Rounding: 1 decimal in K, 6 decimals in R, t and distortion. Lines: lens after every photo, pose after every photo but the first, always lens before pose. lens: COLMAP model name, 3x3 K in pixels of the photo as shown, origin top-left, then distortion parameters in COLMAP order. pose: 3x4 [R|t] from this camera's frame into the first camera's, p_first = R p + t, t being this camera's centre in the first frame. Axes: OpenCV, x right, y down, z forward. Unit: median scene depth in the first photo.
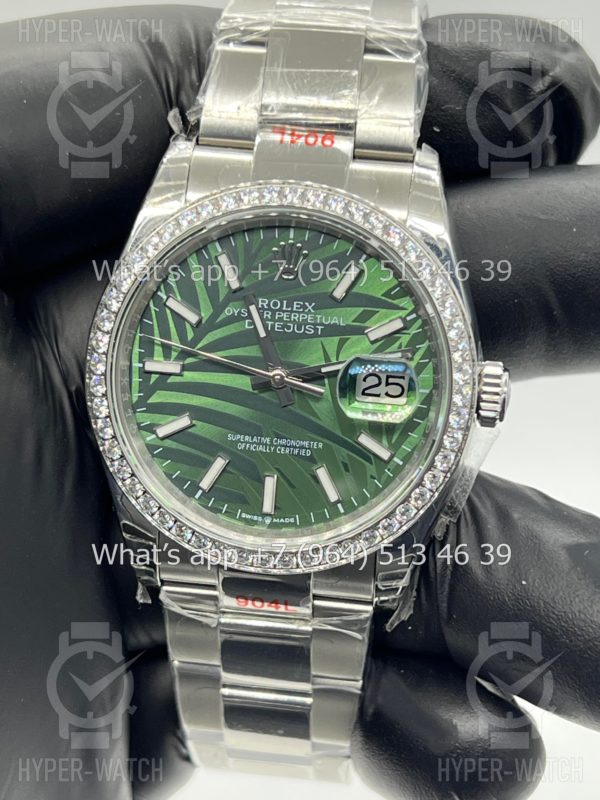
lens RADIAL K [[1844.0, 0, 300.0], [0, 1844.0, 400.0], [0, 0, 1]] dist [0.139521, 0.131075]
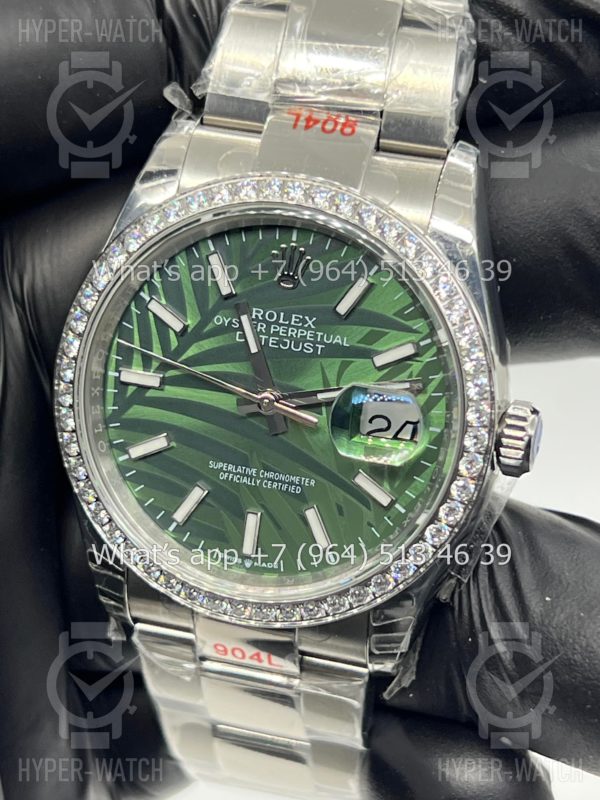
lens RADIAL K [[1844.0, 0, 300.0], [0, 1844.0, 400.0], [0, 0, 1]] dist [0.139521, 0.131075]
pose [[0.989221, 0.073146, -0.126850, 0.111671], [-0.068952, 0.996928, 0.037148, -0.045446], [0.129178, -0.028001, 0.991226, 0.145656]]
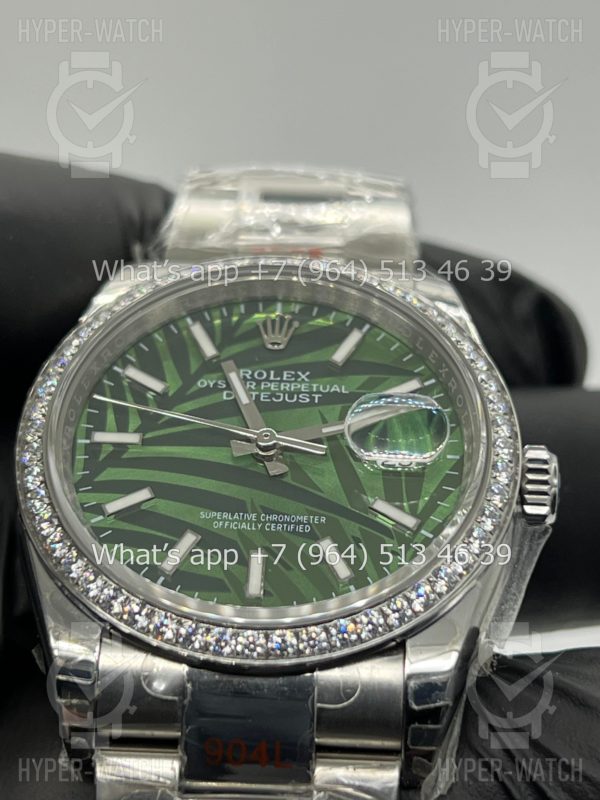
lens RADIAL K [[1844.0, 0, 300.0], [0, 1844.0, 400.0], [0, 0, 1]] dist [0.139521, 0.131075]
pose [[0.995357, 0.032186, 0.090712, -0.068676], [0.035879, 0.750440, -0.659964, 0.487486], [-0.089316, 0.660154, 0.745801, 0.401865]]
